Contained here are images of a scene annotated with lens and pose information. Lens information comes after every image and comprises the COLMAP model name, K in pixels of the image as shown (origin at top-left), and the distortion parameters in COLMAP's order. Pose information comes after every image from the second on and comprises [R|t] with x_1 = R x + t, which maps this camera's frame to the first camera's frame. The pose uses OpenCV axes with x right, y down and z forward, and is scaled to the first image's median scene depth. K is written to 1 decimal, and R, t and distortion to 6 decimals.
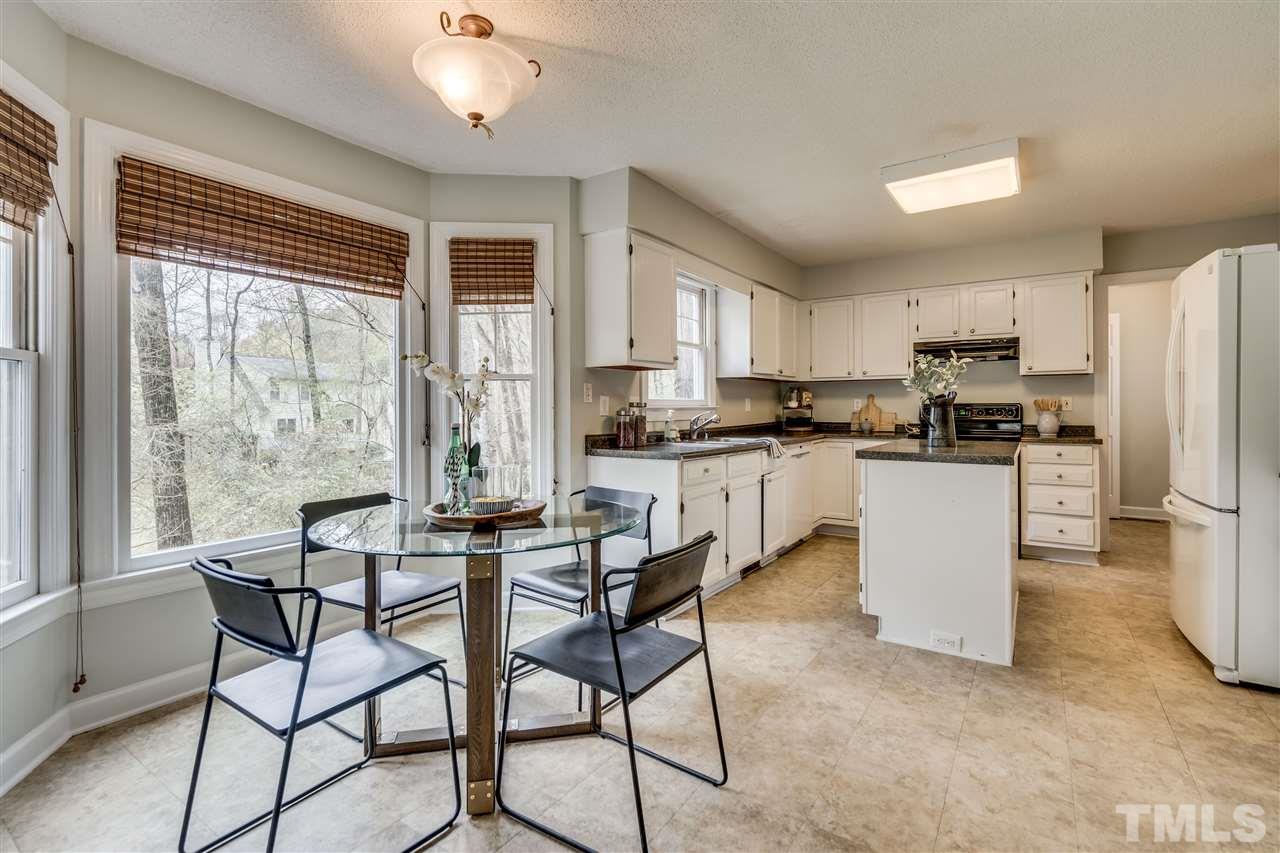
lens RADIAL K [[583.6, 0, 645.3], [0, 583.6, 414.0], [0, 0, 1]] dist [-0.002420, 0.000369]
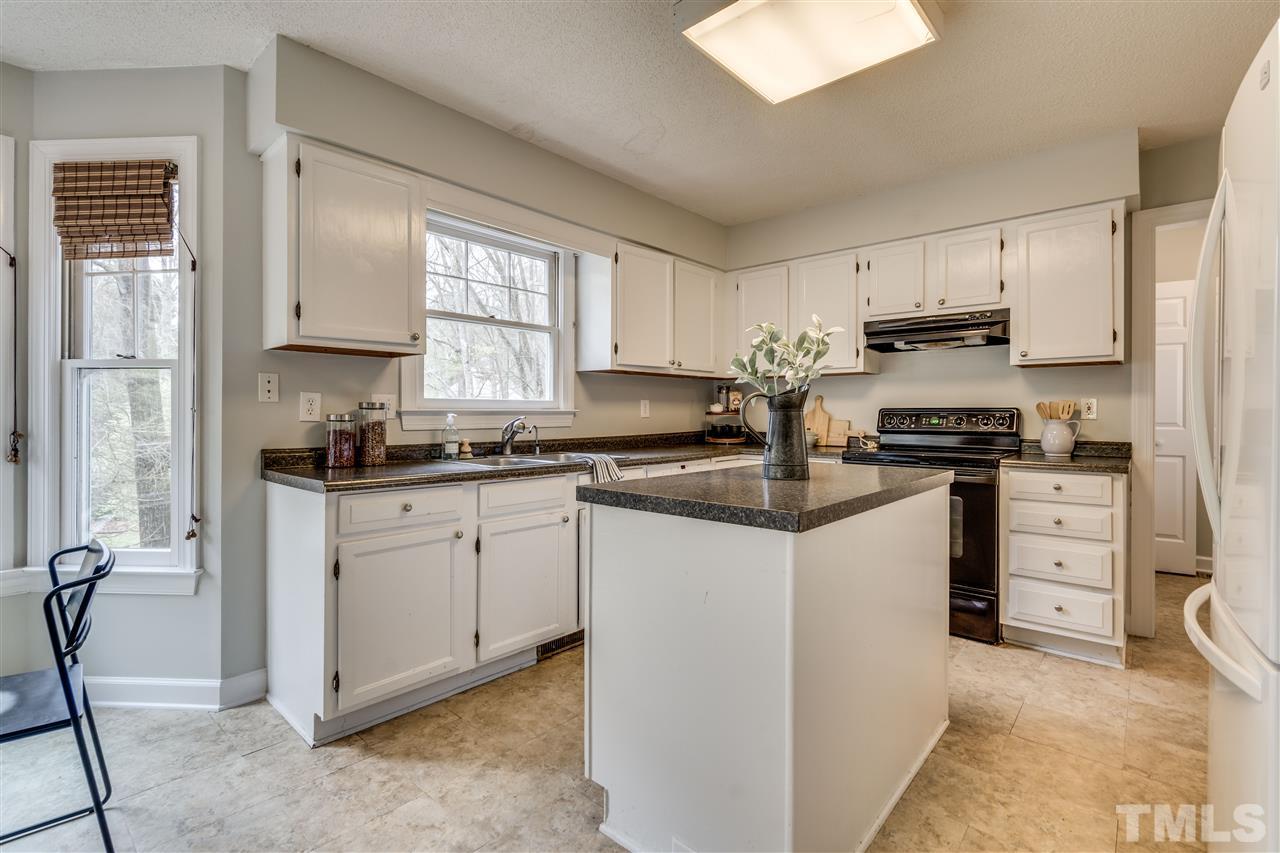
lens RADIAL K [[583.6, 0, 637.7], [0, 583.6, 420.2], [0, 0, 1]] dist [-0.002420, 0.000369]
pose [[0.991276, 0.007355, -0.131600, 0.329906], [-0.007287, 0.999973, 0.000992, -0.001321], [0.131603, -0.000024, 0.991302, 0.301827]]
